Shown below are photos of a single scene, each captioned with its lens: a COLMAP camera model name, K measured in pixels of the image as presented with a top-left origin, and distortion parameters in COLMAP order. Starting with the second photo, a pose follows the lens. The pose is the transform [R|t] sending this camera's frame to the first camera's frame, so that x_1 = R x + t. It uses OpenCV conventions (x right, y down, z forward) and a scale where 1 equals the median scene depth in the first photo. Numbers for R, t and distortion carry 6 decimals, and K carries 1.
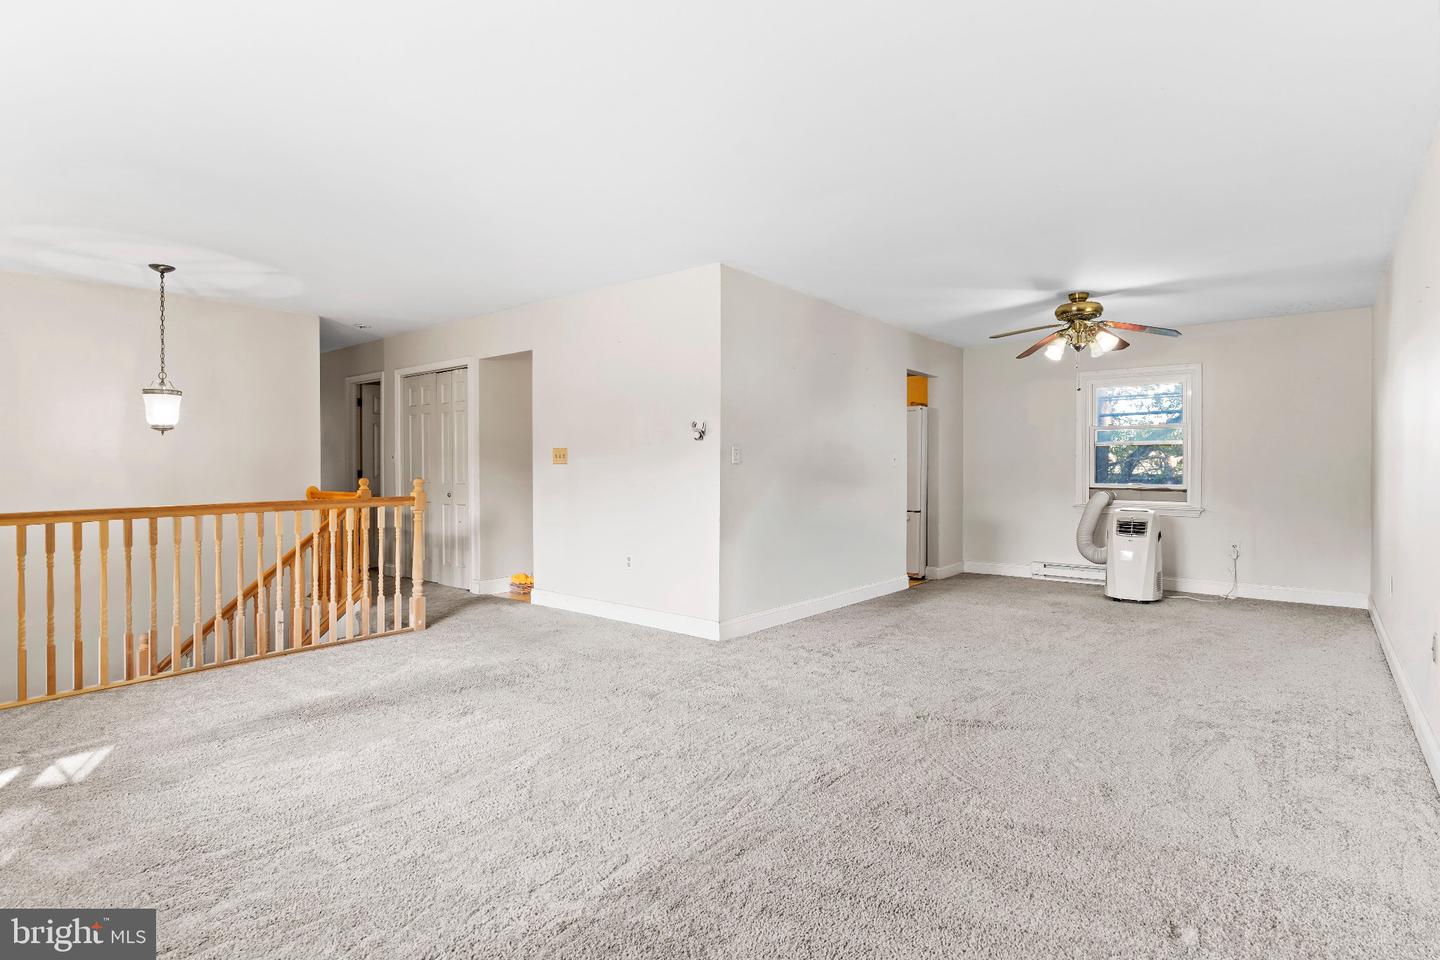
lens RADIAL K [[730.2, 0, 718.2], [0, 730.2, 484.7], [0, 0, 1]] dist [-0.003003, 0.002468]
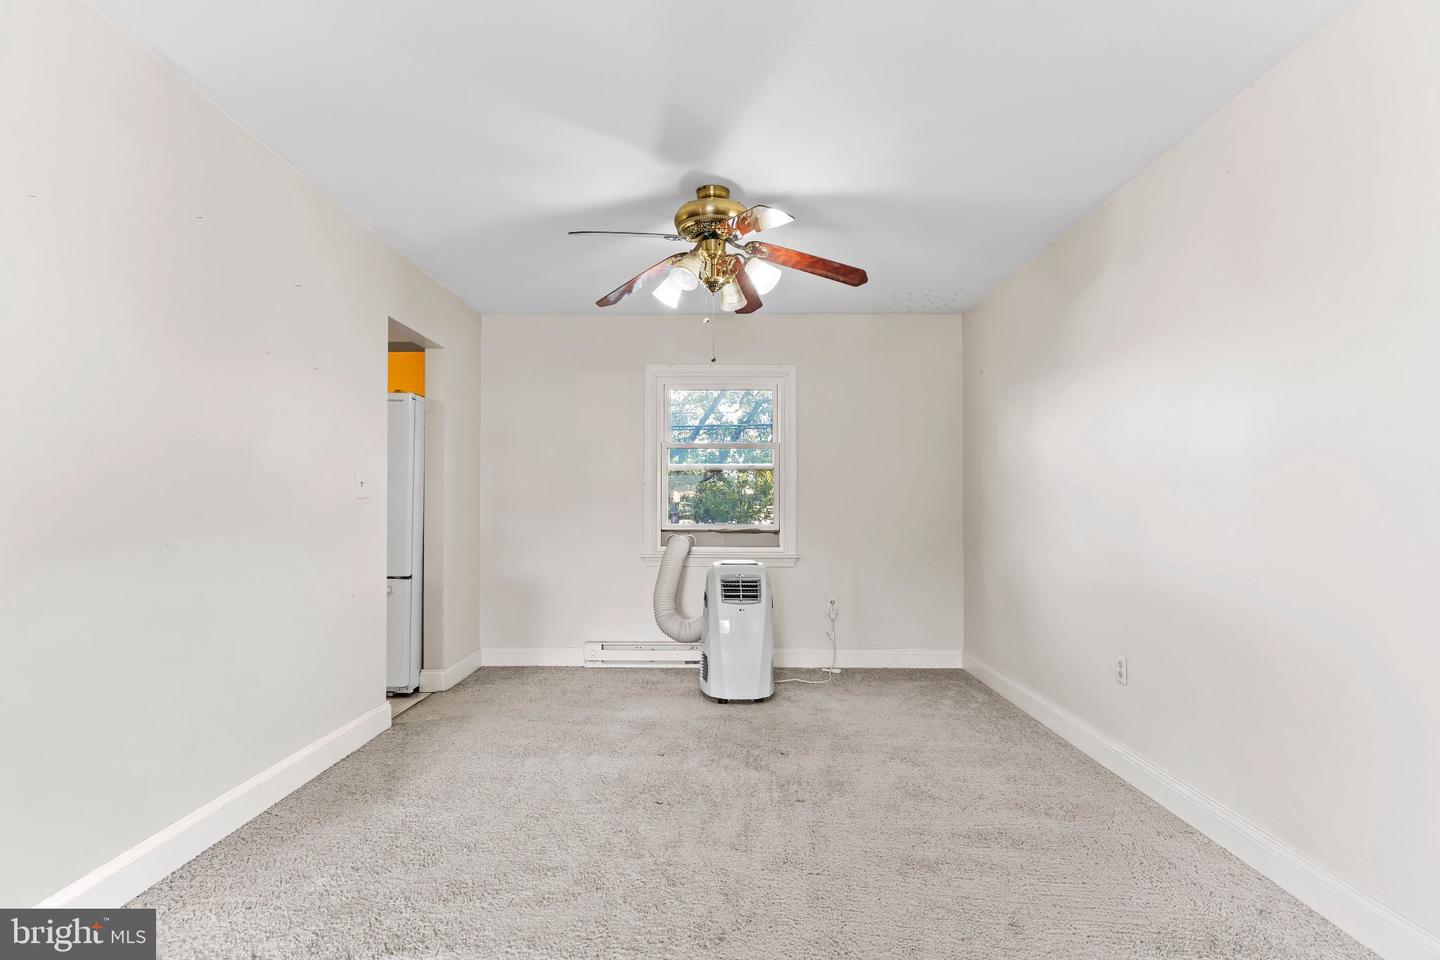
lens RADIAL K [[730.2, 0, 711.6], [0, 730.2, 492.1], [0, 0, 1]] dist [-0.003003, 0.002468]
pose [[0.783897, 0.012127, 0.620772, 0.118989], [0.011816, 0.999337, -0.034443, -0.007902], [-0.620778, 0.034335, 0.783234, 0.454317]]
